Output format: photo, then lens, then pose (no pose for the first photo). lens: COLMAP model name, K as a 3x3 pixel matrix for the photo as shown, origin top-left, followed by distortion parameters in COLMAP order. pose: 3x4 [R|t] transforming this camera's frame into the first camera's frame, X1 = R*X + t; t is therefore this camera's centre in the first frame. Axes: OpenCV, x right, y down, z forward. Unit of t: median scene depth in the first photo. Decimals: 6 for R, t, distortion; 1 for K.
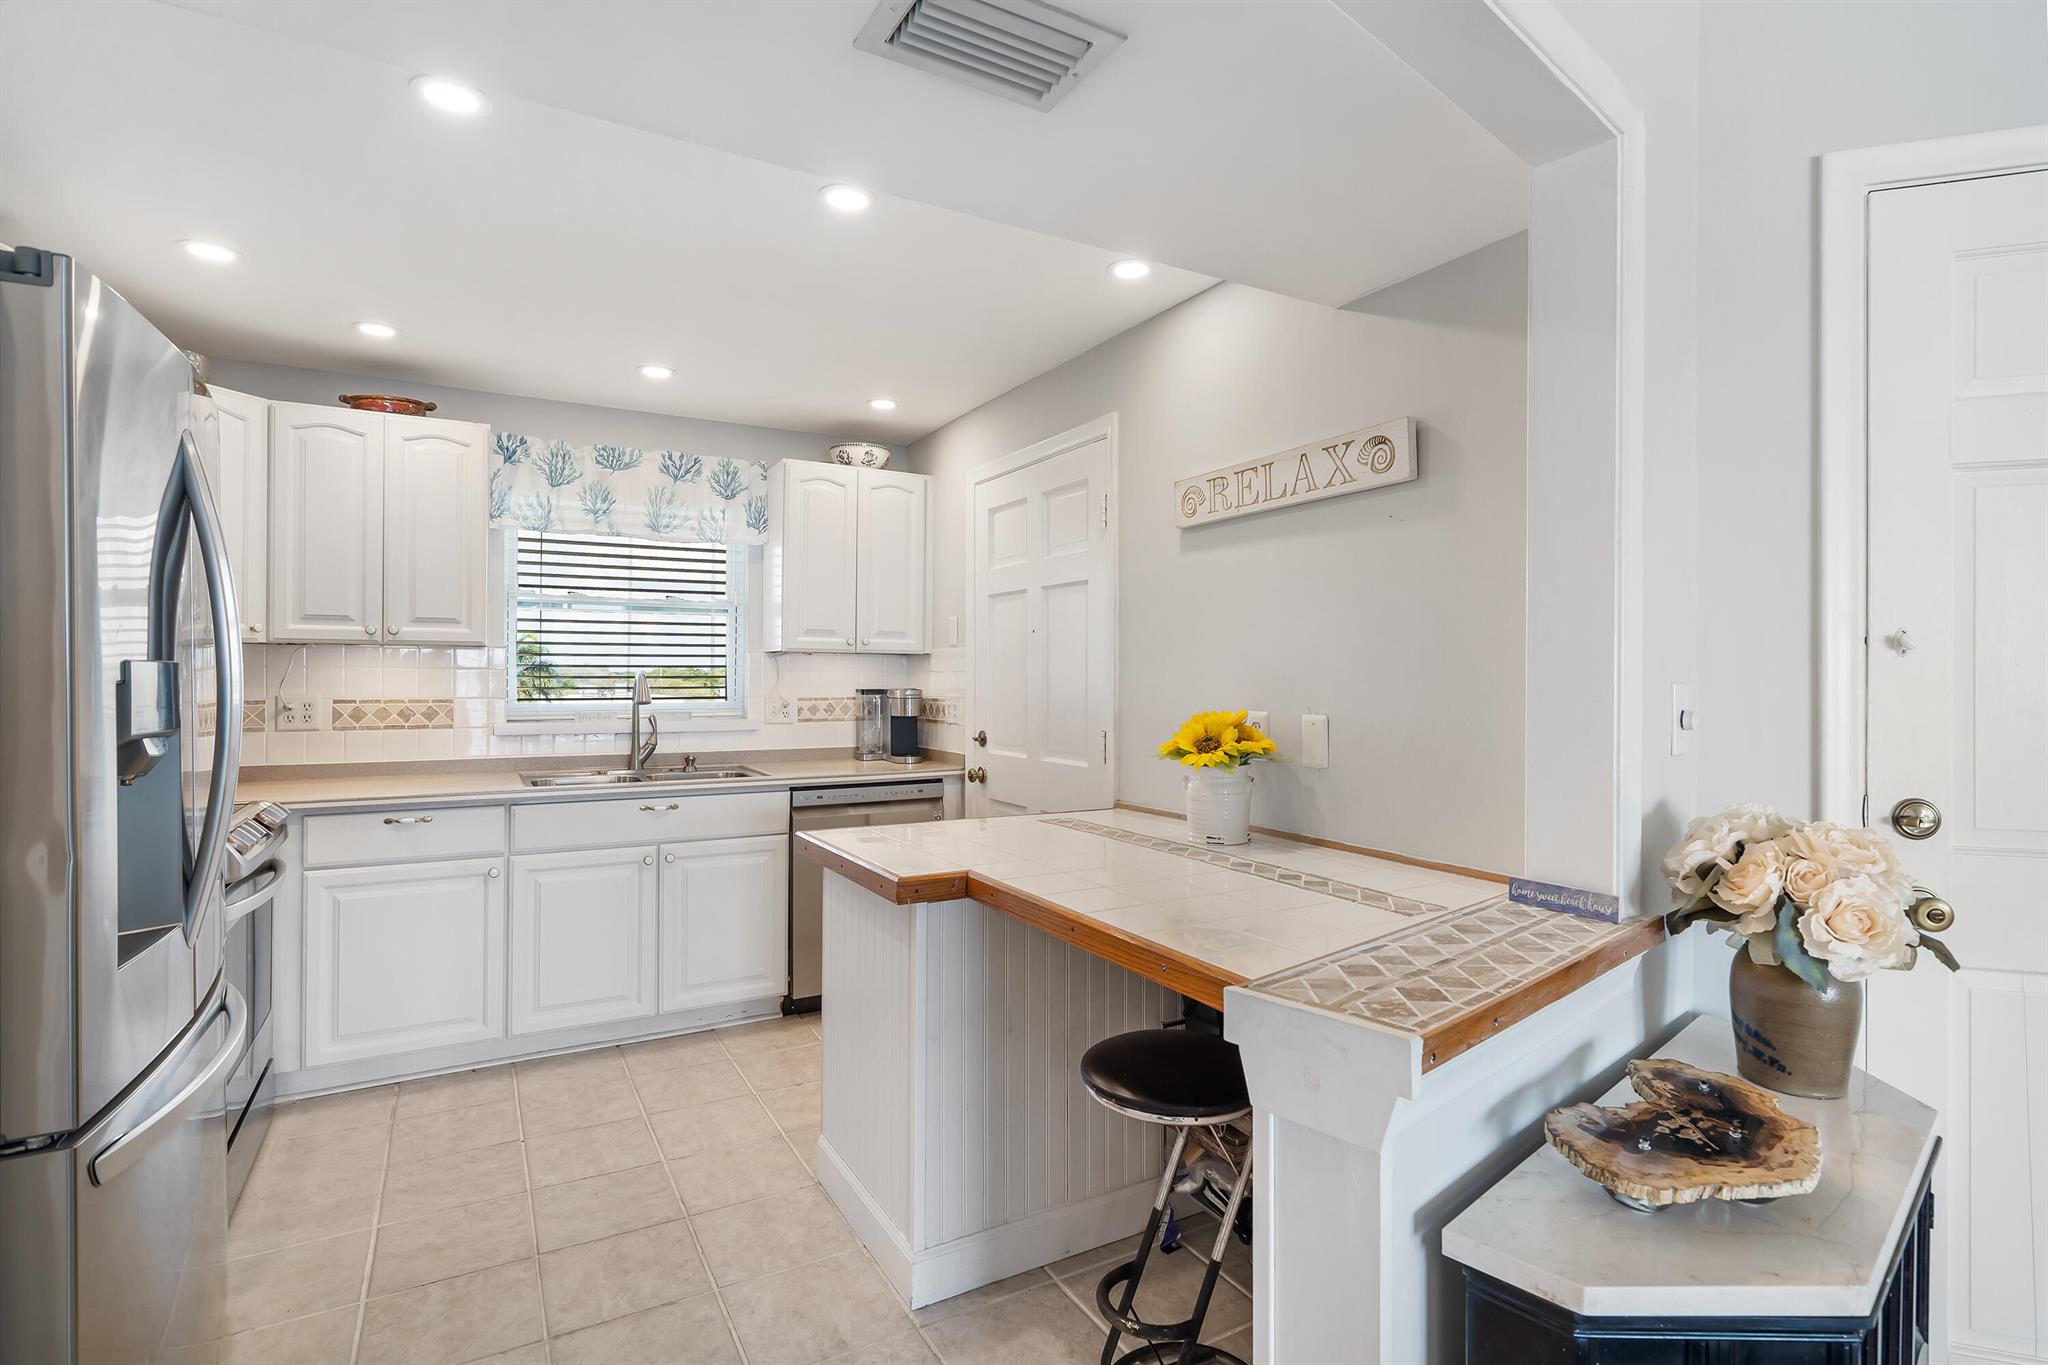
lens RADIAL K [[1031.5, 0, 1032.8], [0, 1031.5, 676.1], [0, 0, 1]] dist [0.005250, 0.000276]
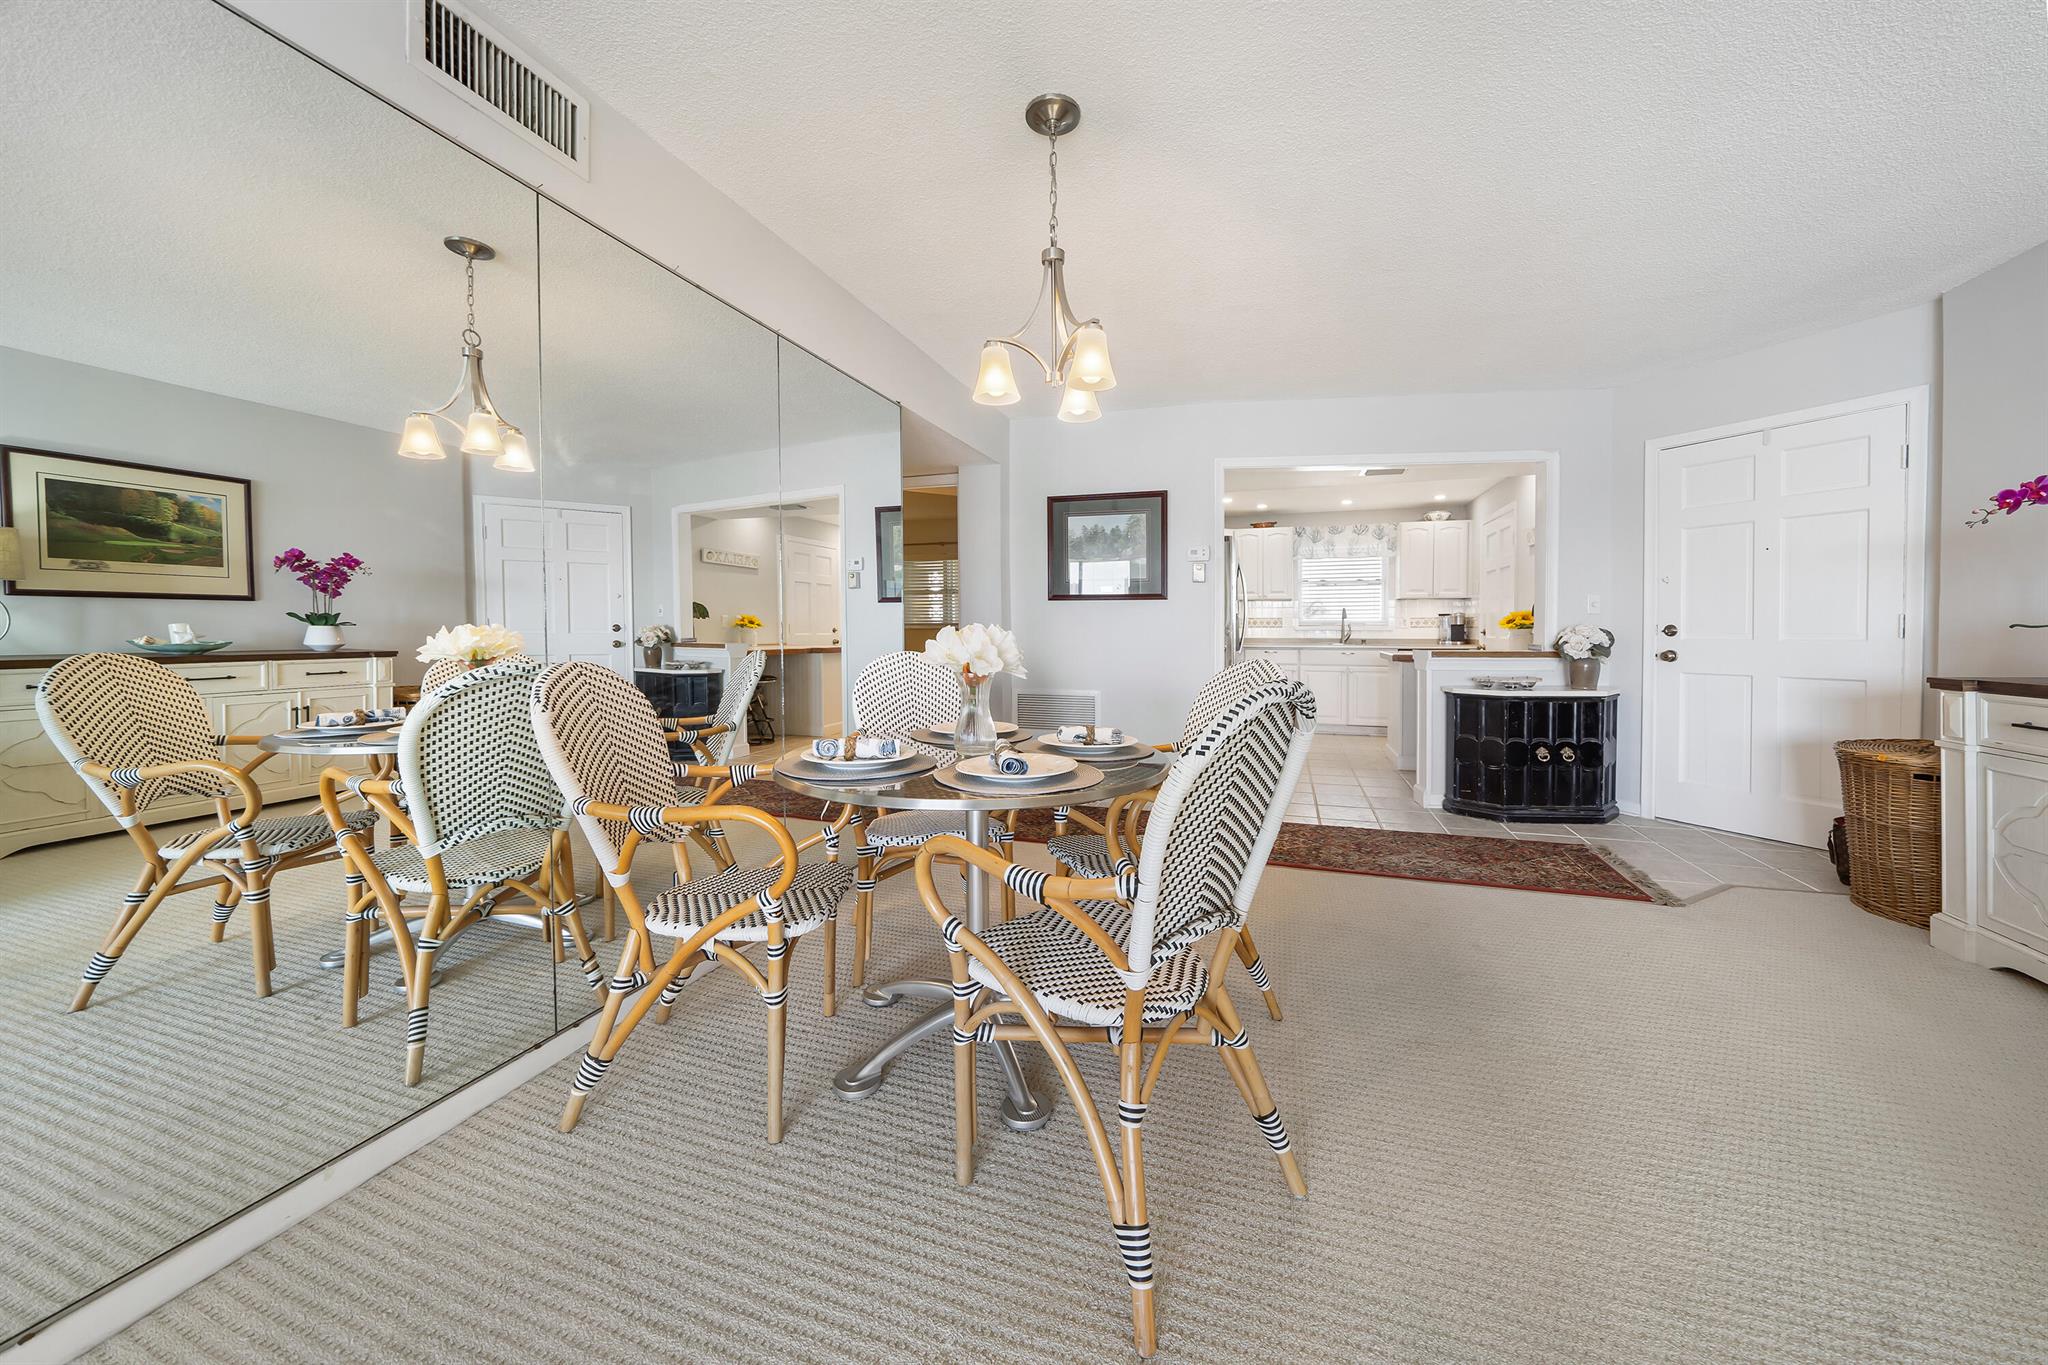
lens RADIAL K [[714.4, 0, 1049.7], [0, 714.4, 633.0], [0, 0, 1]] dist [-0.022625, -0.000211]
pose [[0.683748, 0.000241, -0.729718, 0.429844], [0.005484, 0.999970, 0.005469, 0.045552], [0.729697, -0.007741, 0.683727, -0.801762]]
